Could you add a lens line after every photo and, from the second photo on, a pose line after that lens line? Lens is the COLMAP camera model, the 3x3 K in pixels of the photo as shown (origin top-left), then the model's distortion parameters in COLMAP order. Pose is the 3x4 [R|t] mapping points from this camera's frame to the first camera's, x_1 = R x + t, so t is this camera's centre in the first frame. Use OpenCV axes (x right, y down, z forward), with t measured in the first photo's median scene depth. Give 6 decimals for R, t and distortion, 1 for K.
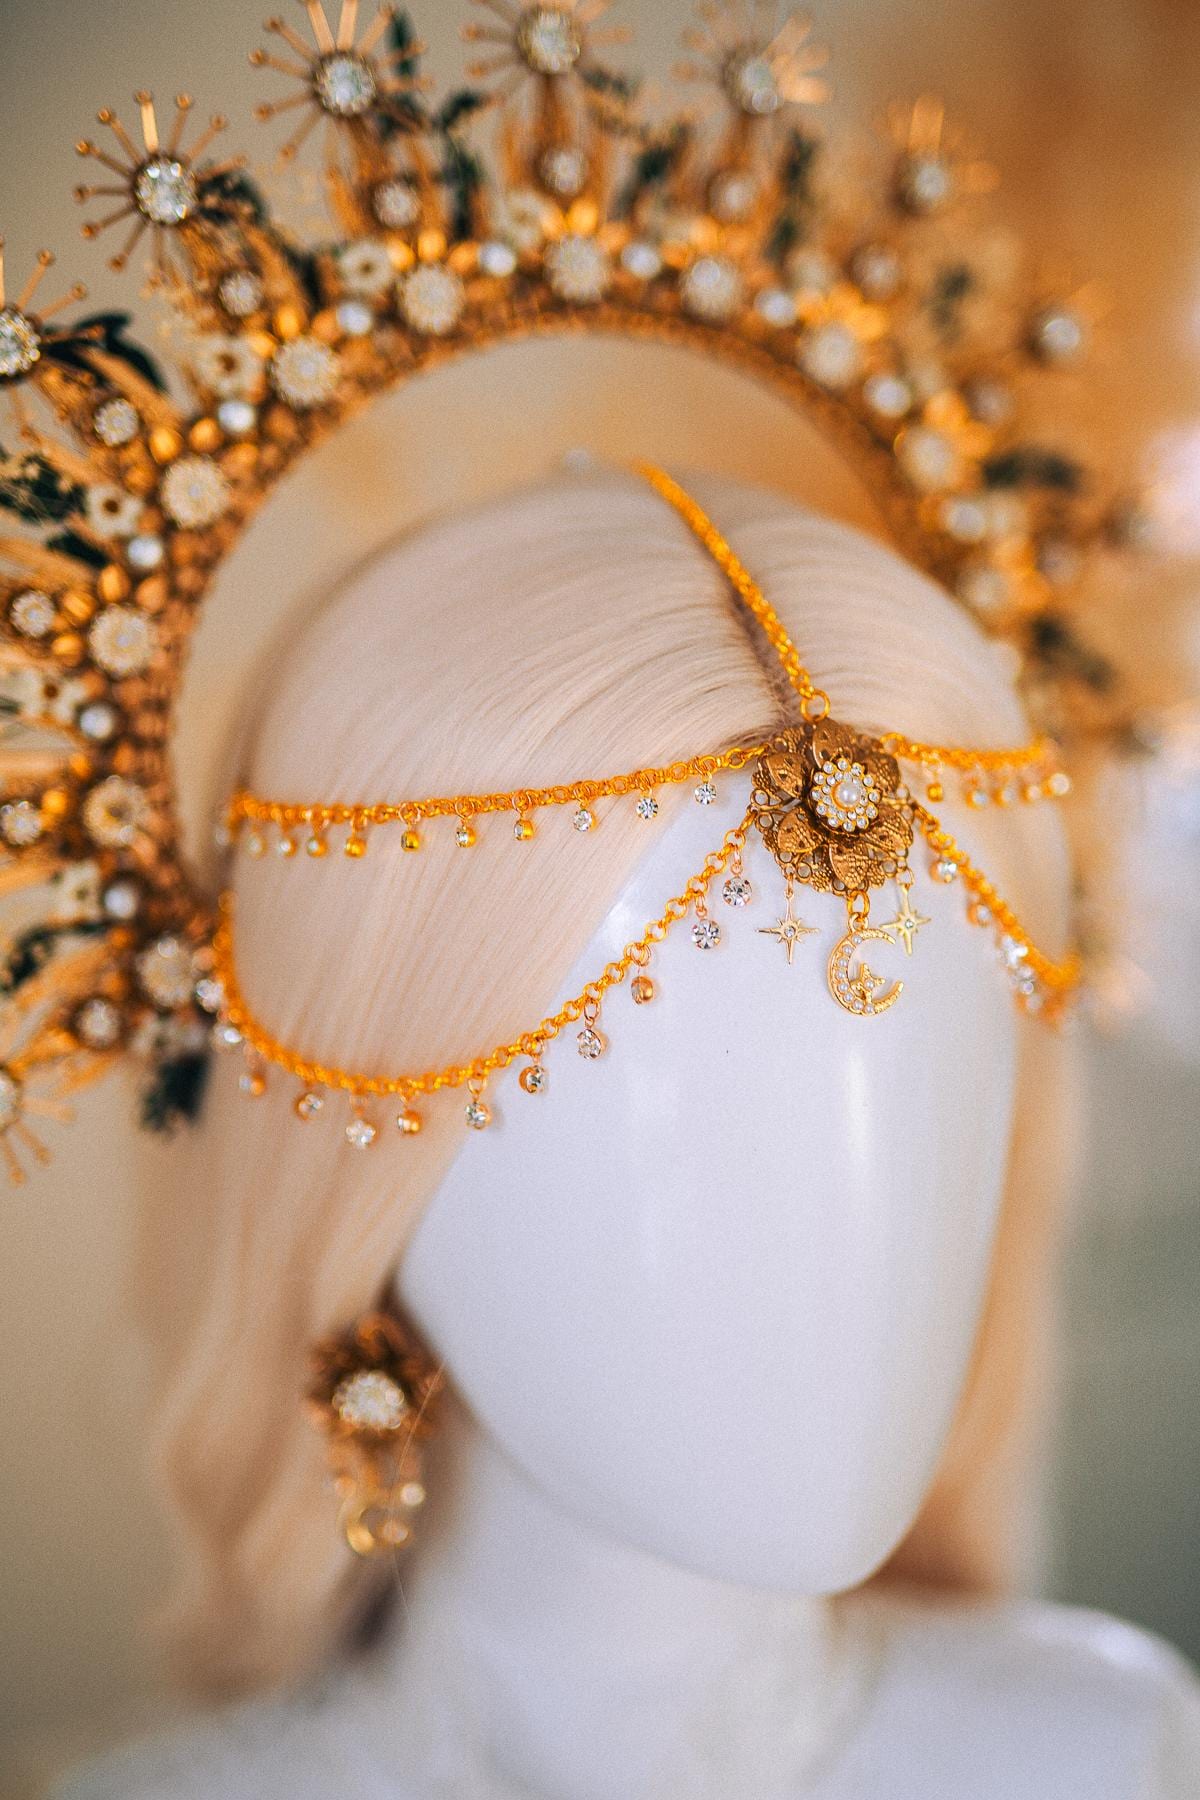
lens RADIAL K [[2680.3, 0, 609.2], [0, 2680.3, 893.8], [0, 0, 1]] dist [-0.027252, 0.000000]
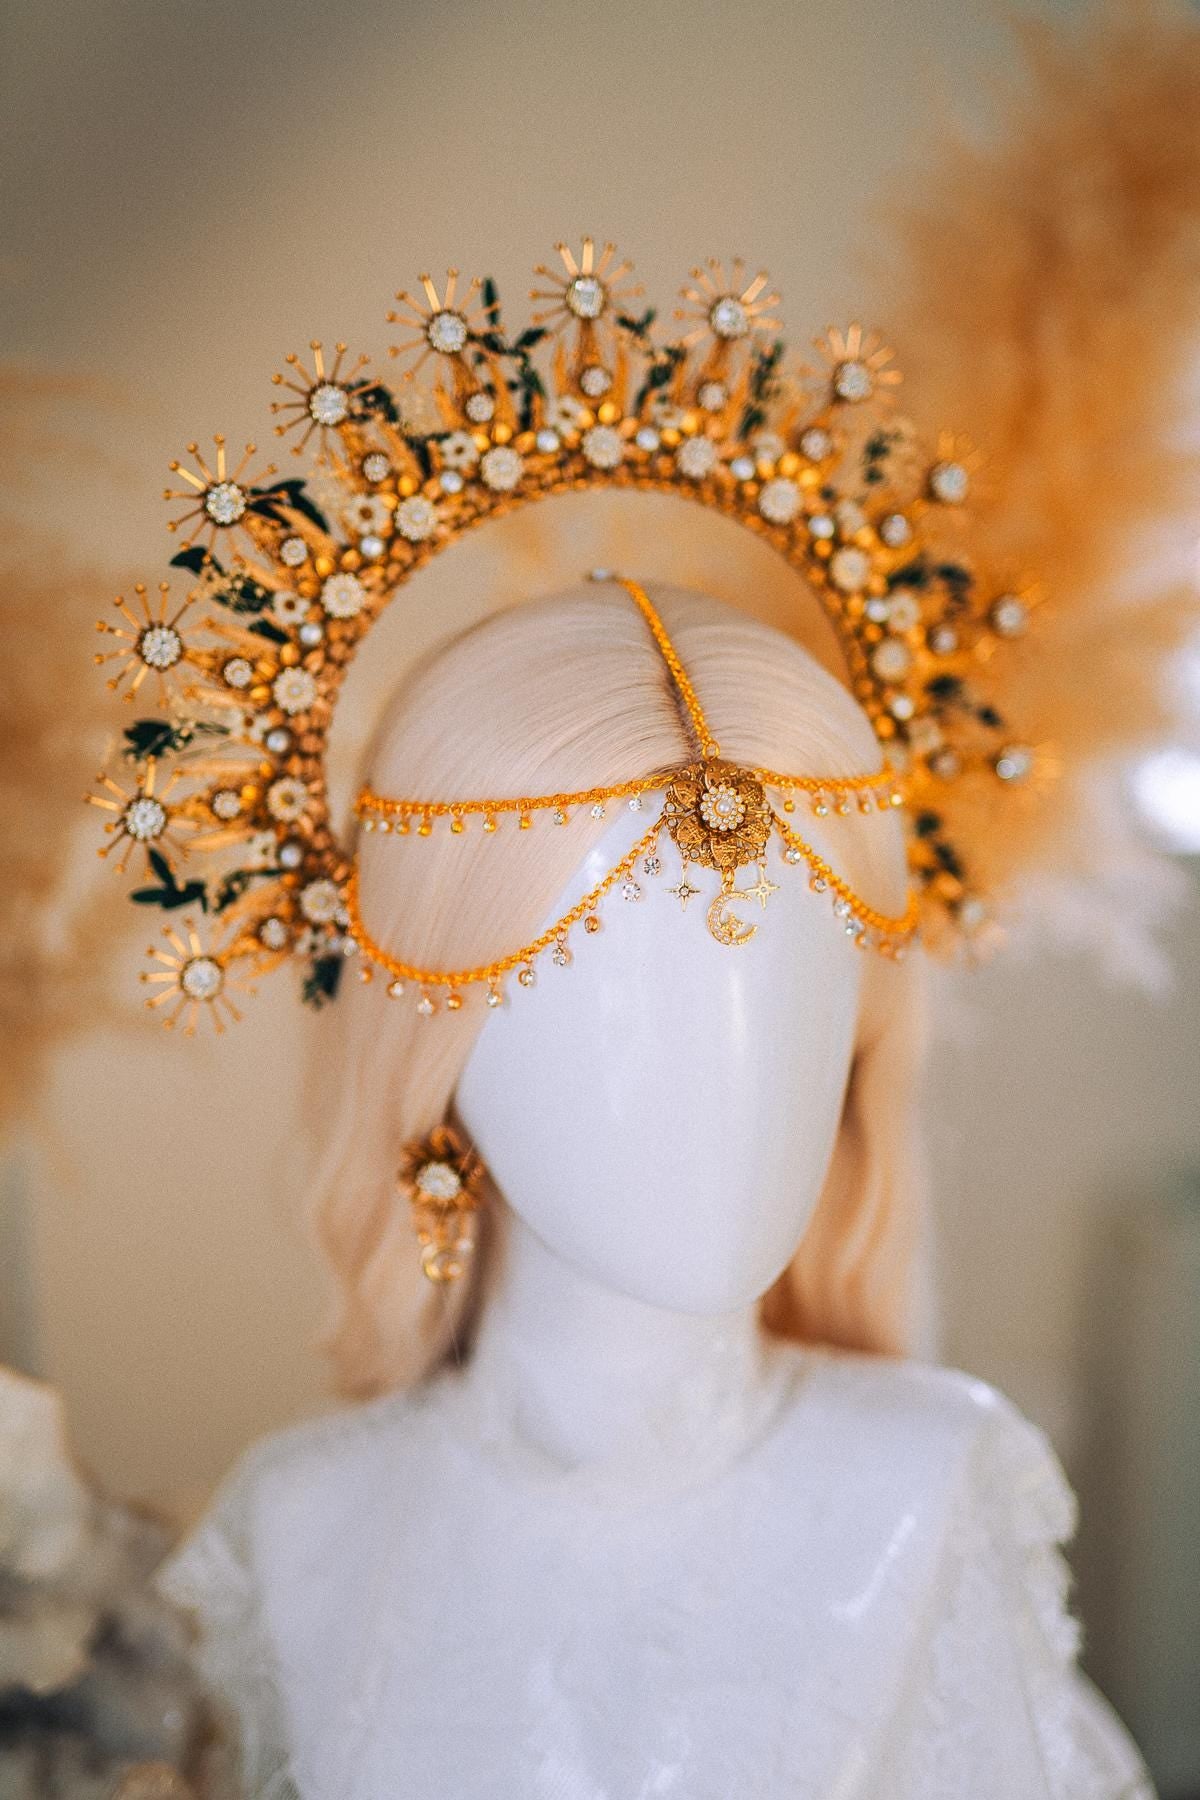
lens RADIAL K [[2680.3, 0, 625.8], [0, 2680.3, 910.2], [0, 0, 1]] dist [-0.027252, 0.000000]
pose [[0.993466, 0.035858, -0.108353, 0.185668], [-0.032546, 0.998952, 0.032180, -0.022805], [0.109393, -0.028444, 0.993591, -0.542091]]
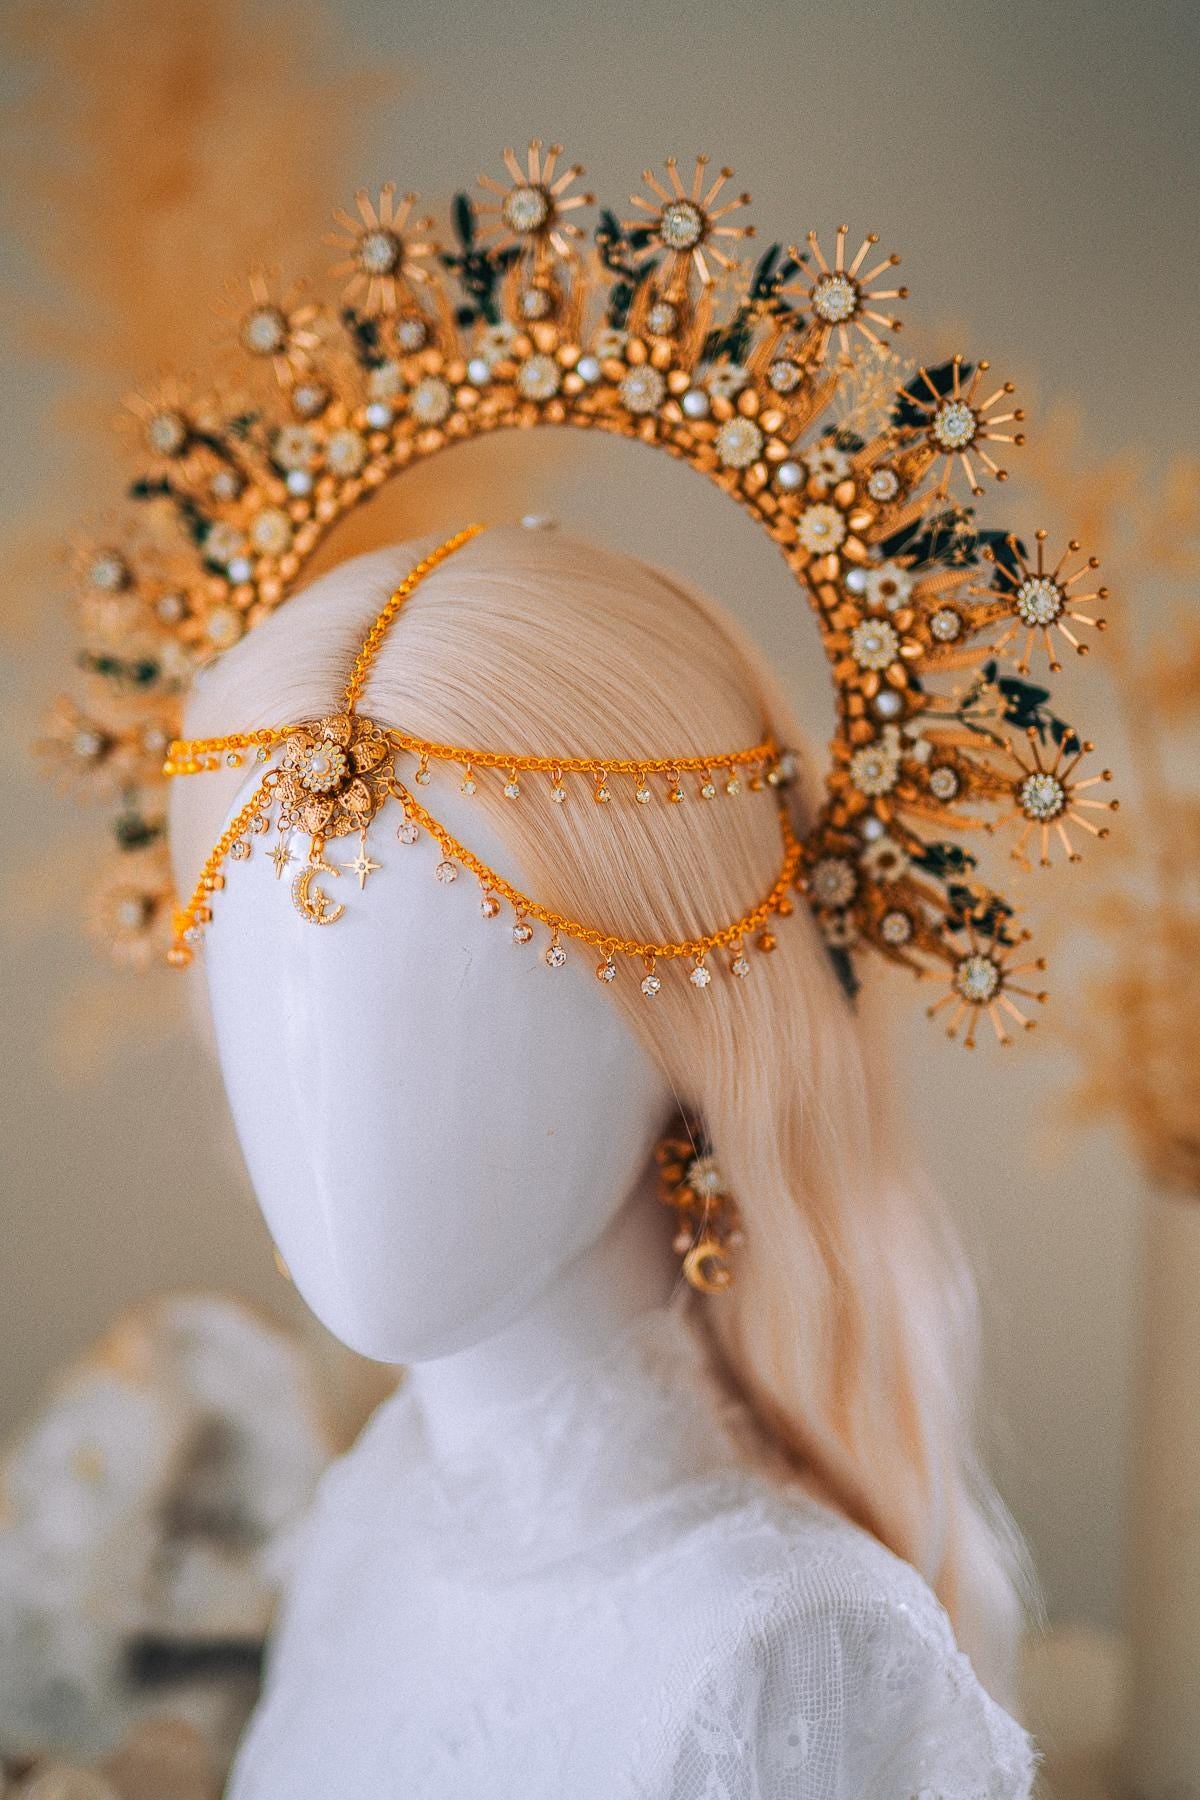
lens RADIAL K [[2761.3, 0, 582.7], [0, 2761.3, 886.5], [0, 0, 1]] dist [-0.025505, 0.000000]
pose [[0.642327, 0.139233, -0.753678, 1.145371], [-0.145490, 0.987631, 0.058458, -0.071083], [0.752495, 0.072103, 0.654639, 0.143729]]
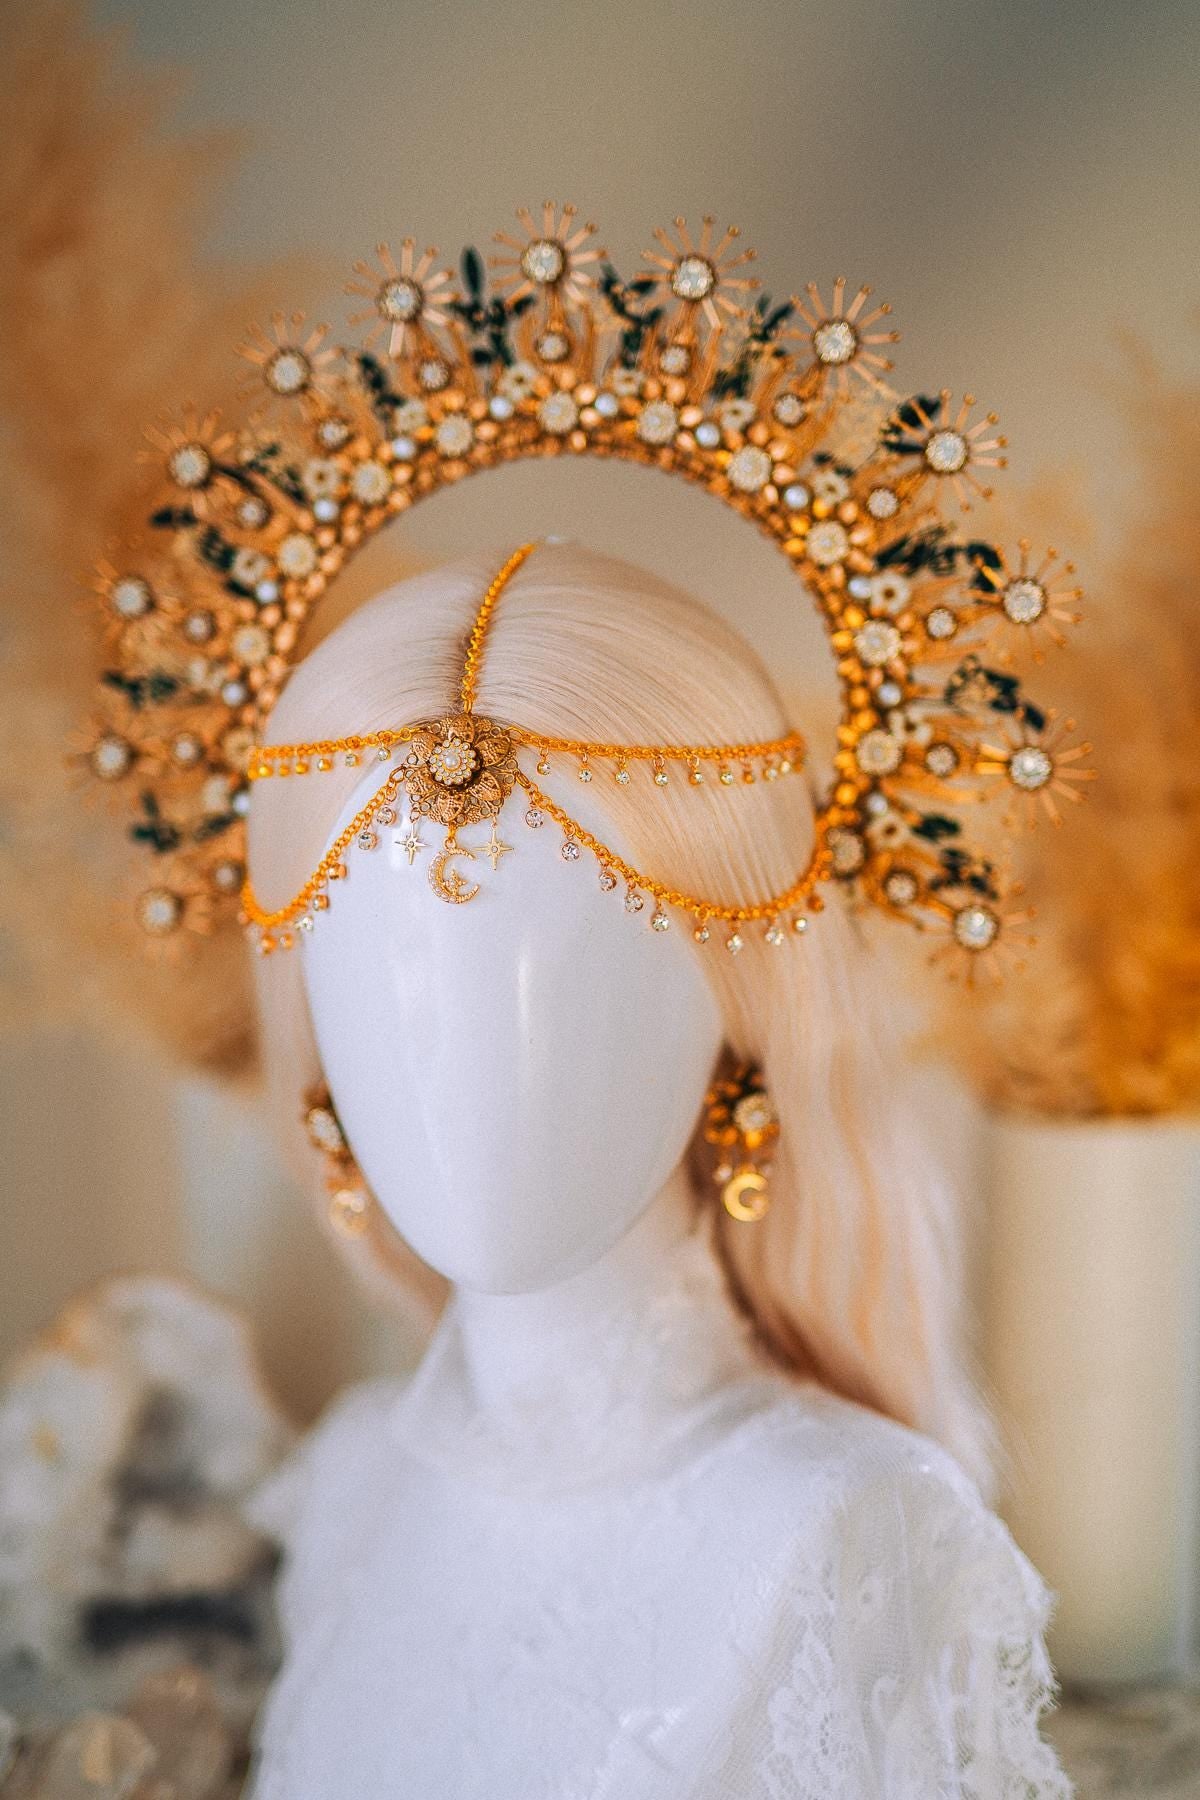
lens RADIAL K [[2680.3, 0, 604.2], [0, 2680.3, 894.4], [0, 0, 1]] dist [-0.027252, 0.000000]
pose [[0.791161, 0.104235, -0.602660, 0.998705], [-0.109893, 0.993561, 0.027579, -0.011499], [0.601654, 0.044408, 0.797521, -0.174624]]
